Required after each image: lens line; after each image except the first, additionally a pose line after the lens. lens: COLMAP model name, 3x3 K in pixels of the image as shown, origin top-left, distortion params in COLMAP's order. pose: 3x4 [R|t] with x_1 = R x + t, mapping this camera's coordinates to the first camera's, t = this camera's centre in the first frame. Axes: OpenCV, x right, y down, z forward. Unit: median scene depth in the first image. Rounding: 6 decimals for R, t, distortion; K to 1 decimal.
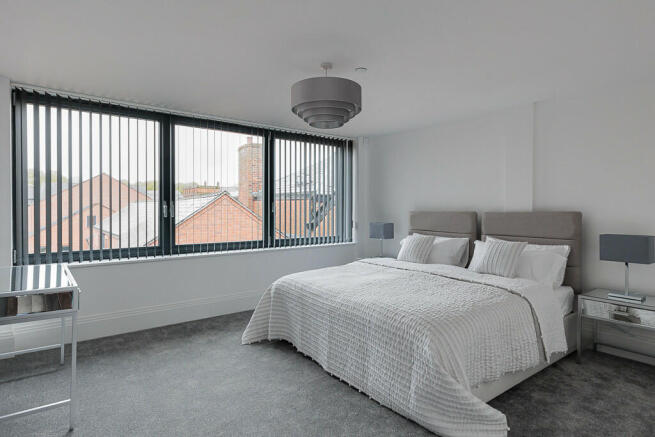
lens RADIAL K [[351.0, 0, 328.9], [0, 351.0, 211.7], [0, 0, 1]] dist [0.006335, -0.000509]
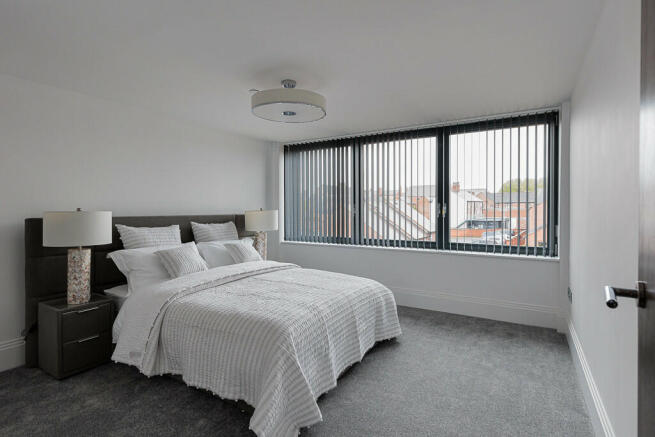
lens RADIAL K [[312.7, 0, 330.8], [0, 312.7, 216.3], [0, 0, 1]] dist [0.000500, -0.000030]
pose [[0.389159, 0.017821, -0.920998, 0.349454], [-0.007603, 0.999841, 0.016134, -0.000927], [0.921139, 0.000723, 0.389232, 0.269191]]
